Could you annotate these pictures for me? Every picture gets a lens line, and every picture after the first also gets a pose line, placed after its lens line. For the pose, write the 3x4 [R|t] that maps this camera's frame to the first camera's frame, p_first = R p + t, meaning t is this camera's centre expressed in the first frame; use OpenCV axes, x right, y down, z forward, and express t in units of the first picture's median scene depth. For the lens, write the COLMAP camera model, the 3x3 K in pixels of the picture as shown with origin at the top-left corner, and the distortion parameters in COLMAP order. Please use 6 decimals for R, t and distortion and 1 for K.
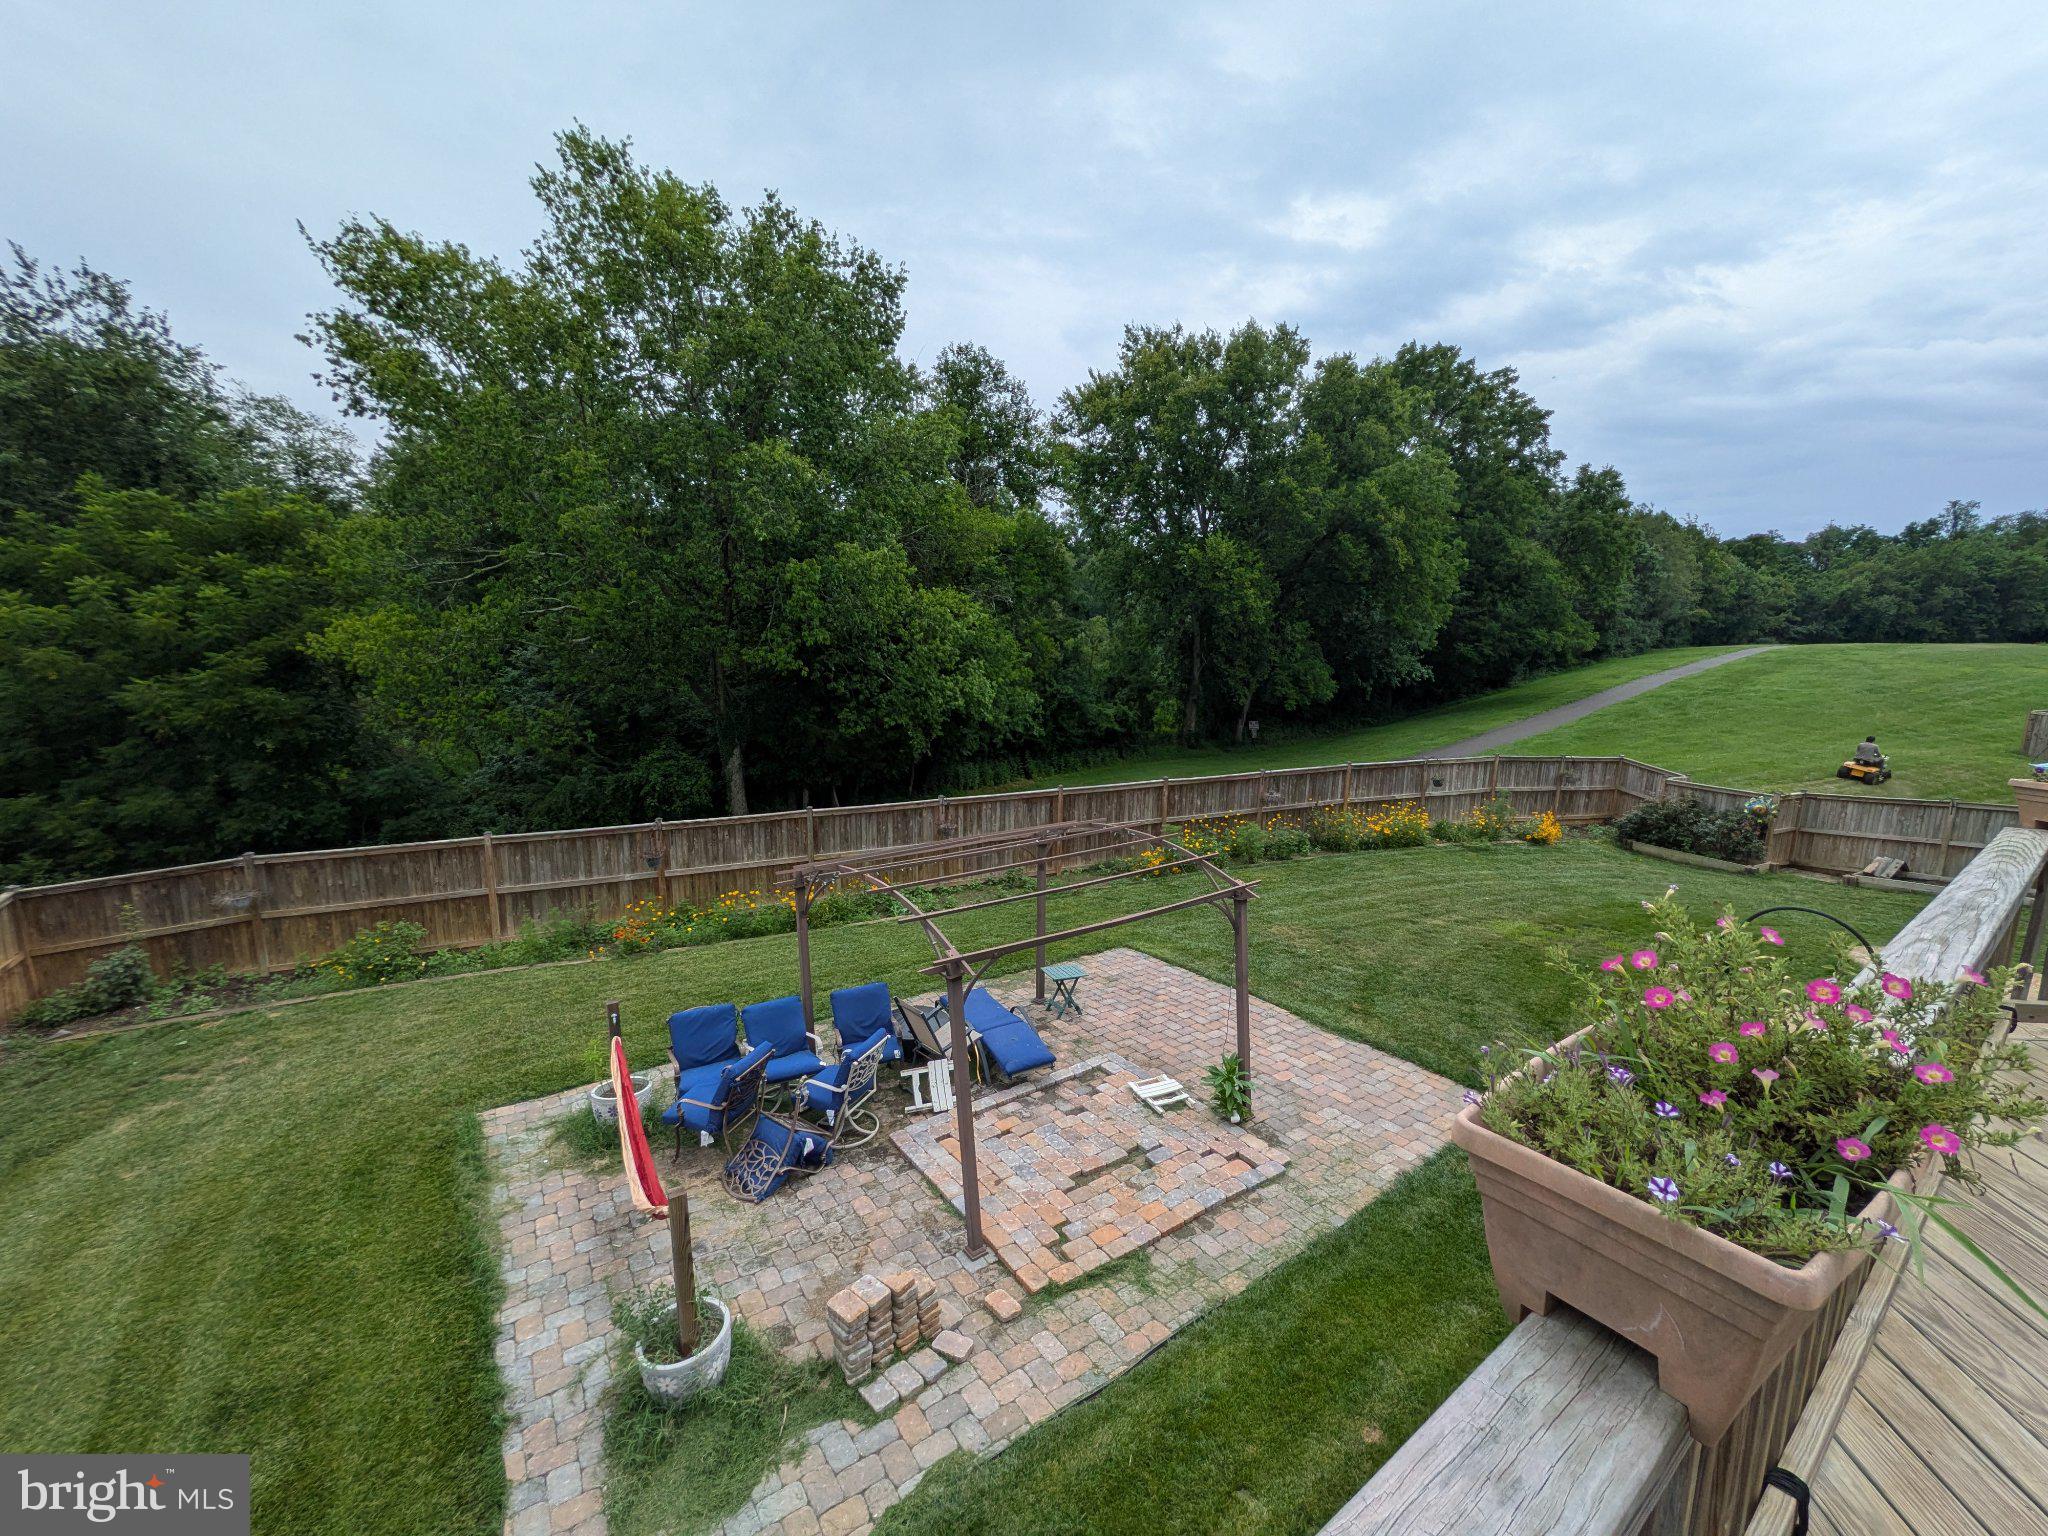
lens RADIAL K [[808.1, 0, 1027.6], [0, 808.1, 770.6], [0, 0, 1]] dist [-0.000394, -0.000387]
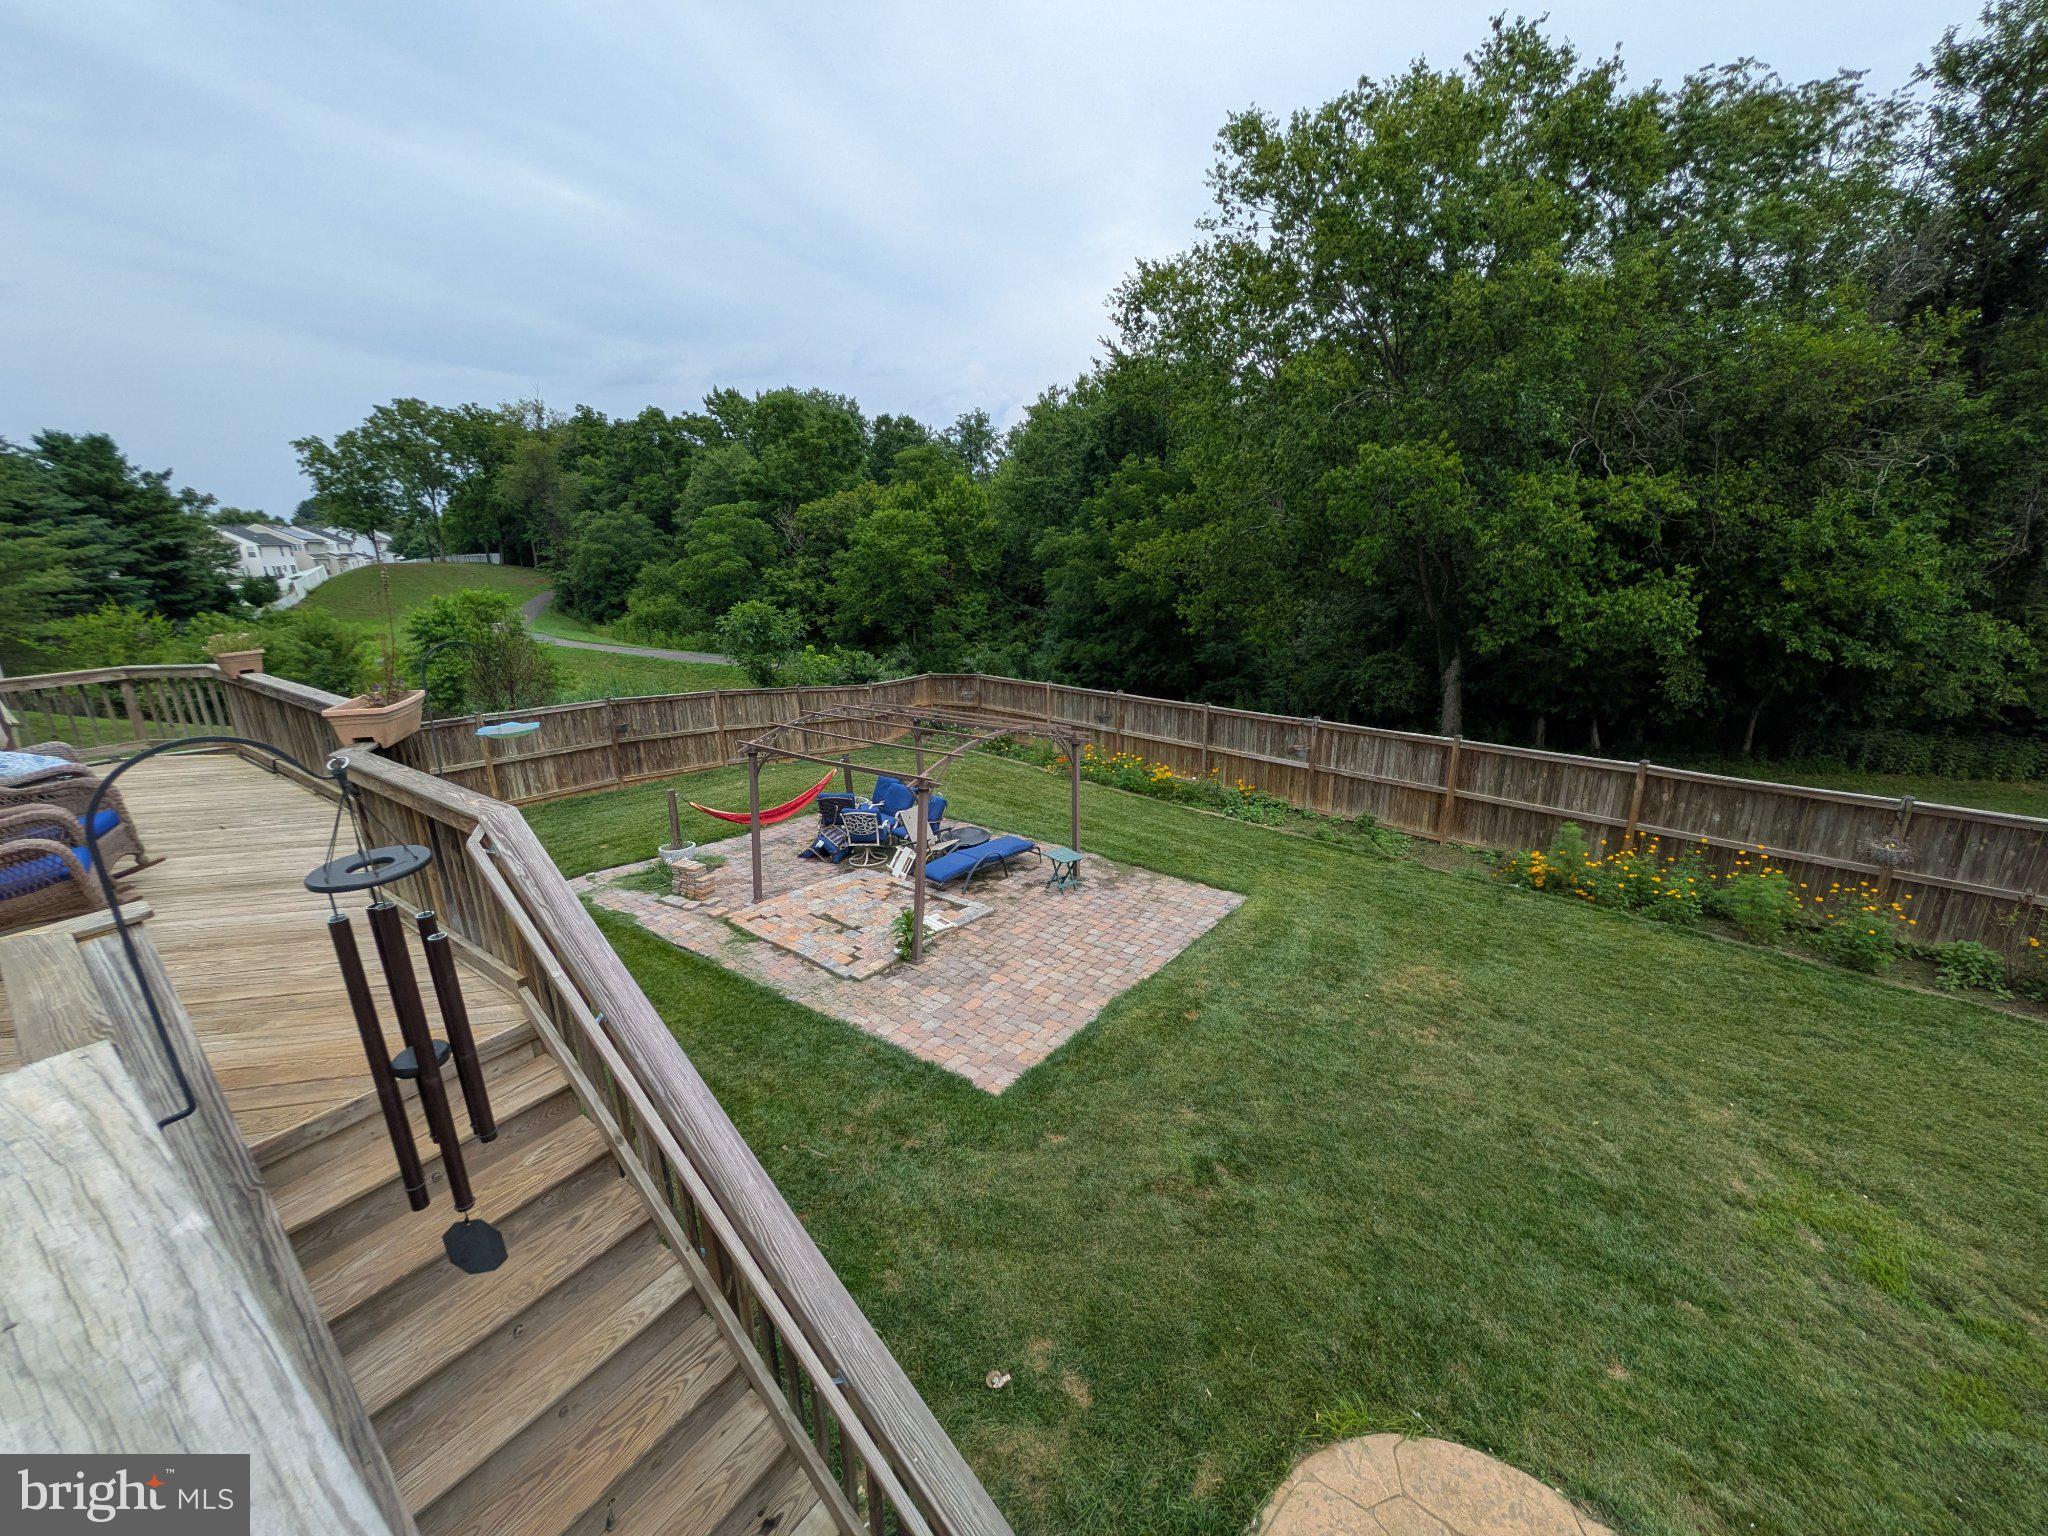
lens RADIAL K [[808.1, 0, 1028.0], [0, 808.1, 770.9], [0, 0, 1]] dist [-0.000394, -0.000387]
pose [[0.308638, 0.238336, -0.920836, 0.590505], [-0.121101, 0.970067, 0.210489, -0.058000], [0.943439, 0.046549, 0.328262, 0.314918]]
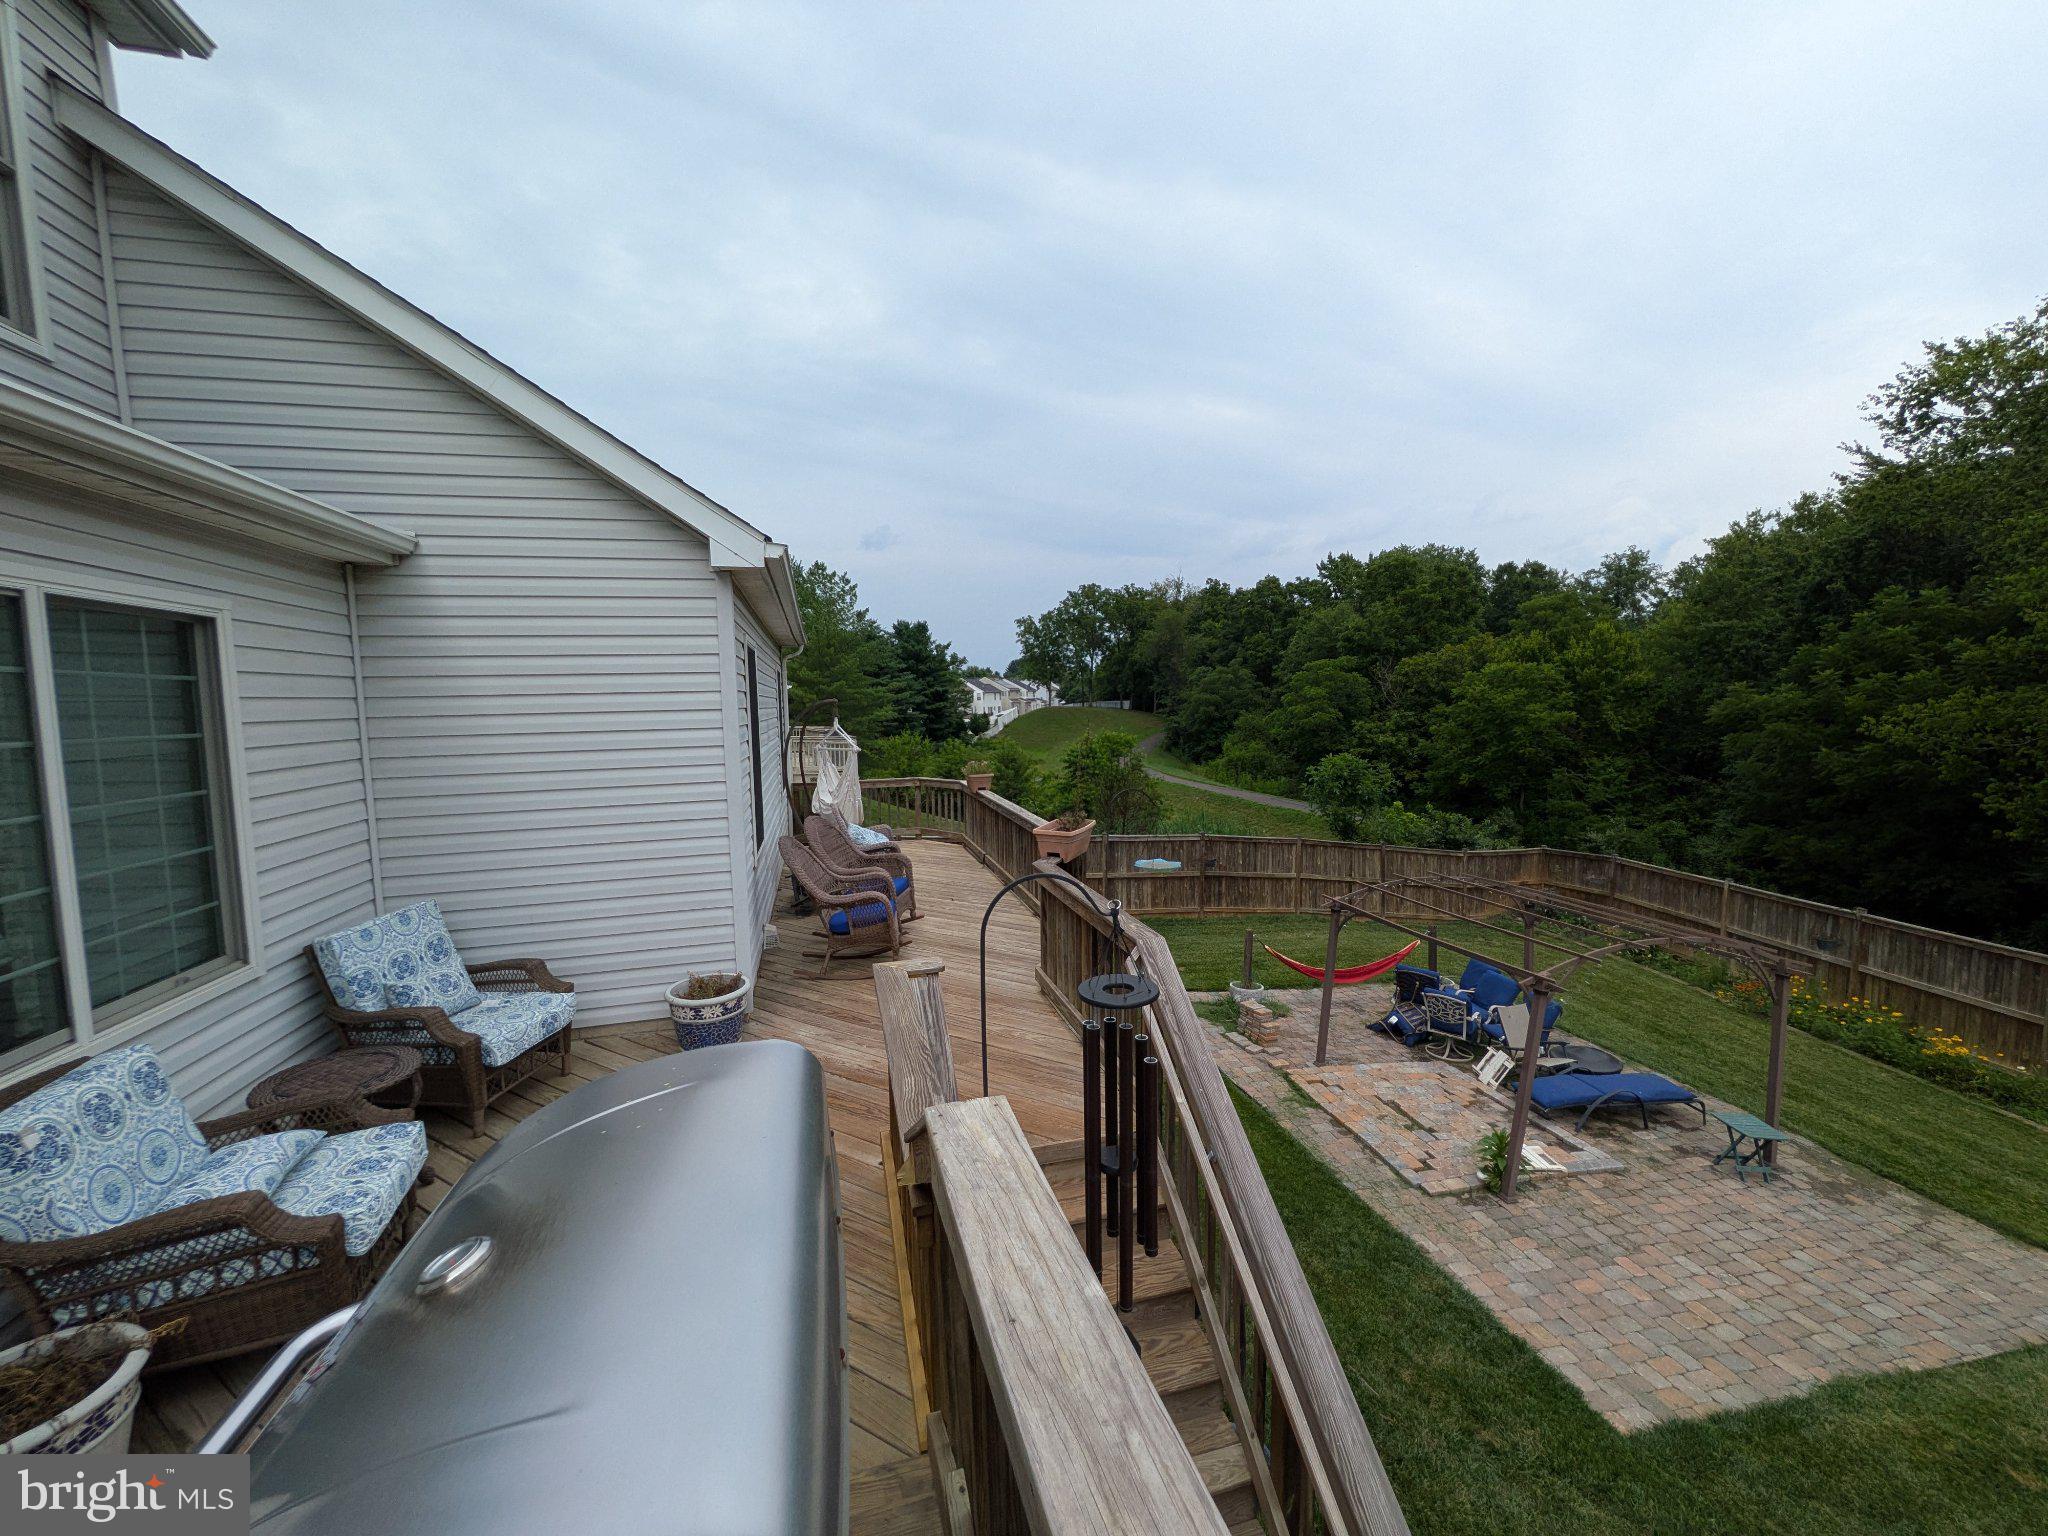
lens RADIAL K [[808.1, 0, 1026.9], [0, 808.1, 767.3], [0, 0, 1]] dist [-0.000394, -0.000387]
pose [[-0.364846, 0.063944, -0.928869, 0.596007], [-0.142569, 0.982037, 0.123603, -0.062673], [0.920088, 0.177525, -0.349176, 0.298050]]
